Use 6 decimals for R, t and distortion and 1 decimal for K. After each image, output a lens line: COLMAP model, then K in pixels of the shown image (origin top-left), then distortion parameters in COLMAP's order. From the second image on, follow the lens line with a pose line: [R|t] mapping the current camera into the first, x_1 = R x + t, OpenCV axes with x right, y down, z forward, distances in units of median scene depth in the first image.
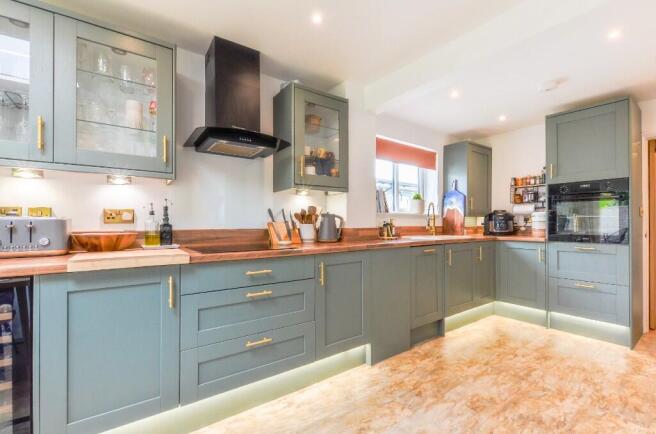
lens RADIAL K [[287.4, 0, 336.7], [0, 287.4, 220.9], [0, 0, 1]] dist [0.003866, -0.002435]
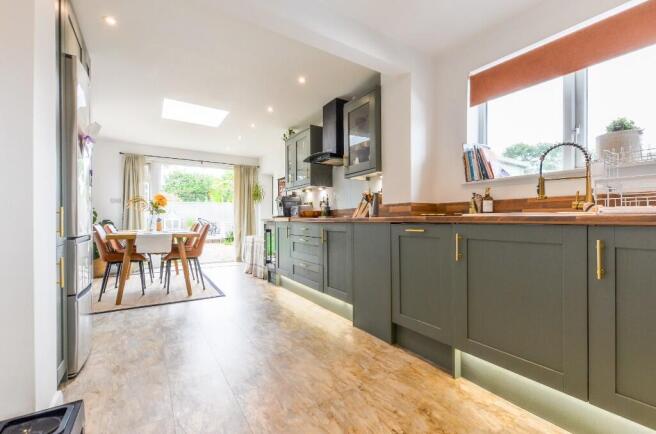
lens RADIAL K [[287.4, 0, 335.3], [0, 287.4, 221.9], [0, 0, 1]] dist [0.003866, -0.002435]
pose [[-0.057473, 0.007068, -0.998322, 1.107098], [0.009902, 0.999930, 0.006510, 0.080137], [0.998298, -0.009511, -0.057539, 0.890973]]
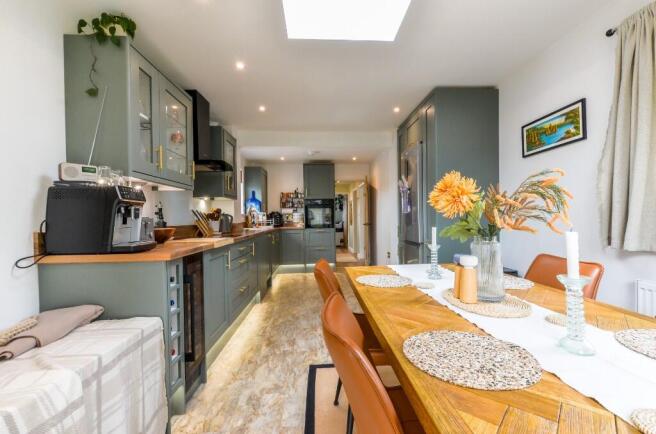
lens RADIAL K [[287.4, 0, 335.2], [0, 287.4, 221.5], [0, 0, 1]] dist [0.003866, -0.002435]
pose [[0.539834, -0.015622, 0.841626, -0.956768], [0.006446, 0.999875, 0.014425, -0.002557], [-0.841747, -0.002362, 0.539868, -0.264549]]
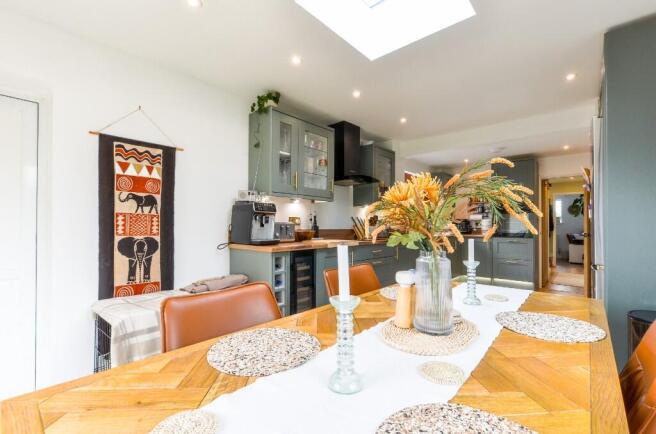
lens RADIAL K [[287.4, 0, 337.5], [0, 287.4, 223.1], [0, 0, 1]] dist [0.003866, -0.002435]
pose [[0.975511, 0.006646, 0.219848, -0.643305], [-0.006858, 0.999976, 0.000202, -0.005261], [-0.219842, -0.001705, 0.975534, -0.549384]]
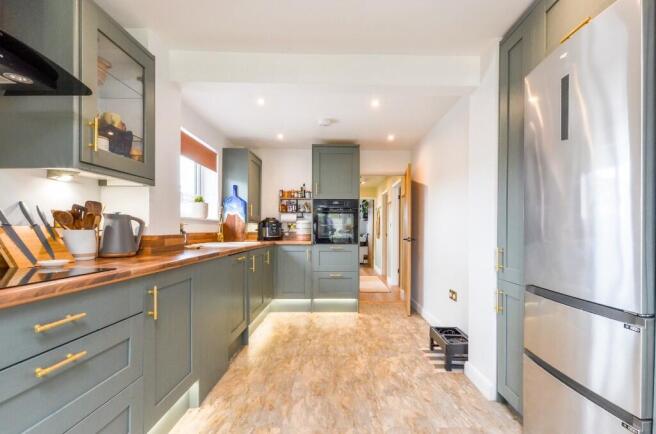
lens RADIAL K [[287.4, 0, 338.0], [0, 287.4, 230.4], [0, 0, 1]] dist [0.003866, -0.002435]
pose [[0.594467, 0.001539, 0.804118, -0.263626], [-0.011802, 0.999907, 0.006811, 0.002198], [-0.804033, -0.013539, 0.594430, 0.194940]]
